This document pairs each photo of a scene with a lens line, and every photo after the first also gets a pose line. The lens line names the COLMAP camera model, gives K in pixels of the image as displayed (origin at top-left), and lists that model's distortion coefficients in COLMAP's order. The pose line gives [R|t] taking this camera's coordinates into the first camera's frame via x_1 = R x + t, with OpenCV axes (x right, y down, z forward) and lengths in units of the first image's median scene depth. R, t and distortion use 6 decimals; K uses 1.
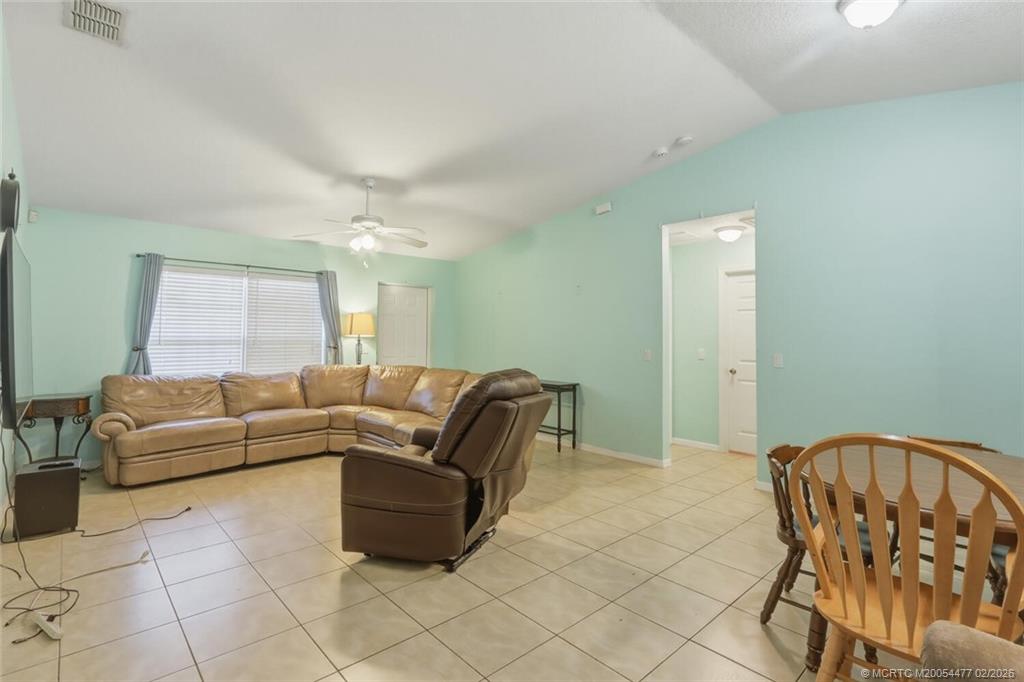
lens RADIAL K [[499.9, 0, 509.1], [0, 499.9, 316.2], [0, 0, 1]] dist [-0.000800, -0.001880]
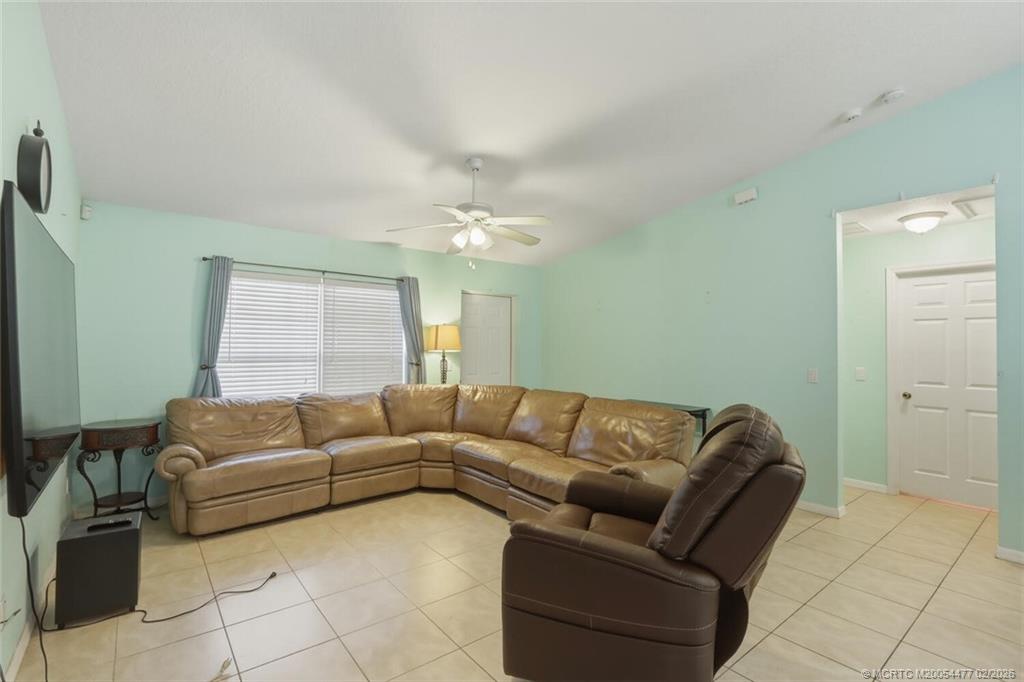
lens RADIAL K [[479.1, 0, 508.3], [0, 479.1, 338.5], [0, 0, 1]] dist [-0.005048, 0.000488]
pose [[0.997753, -0.001508, -0.066980, -0.163108], [0.002897, 0.999783, 0.020644, 0.000325], [0.066935, -0.020791, 0.997541, 0.207491]]
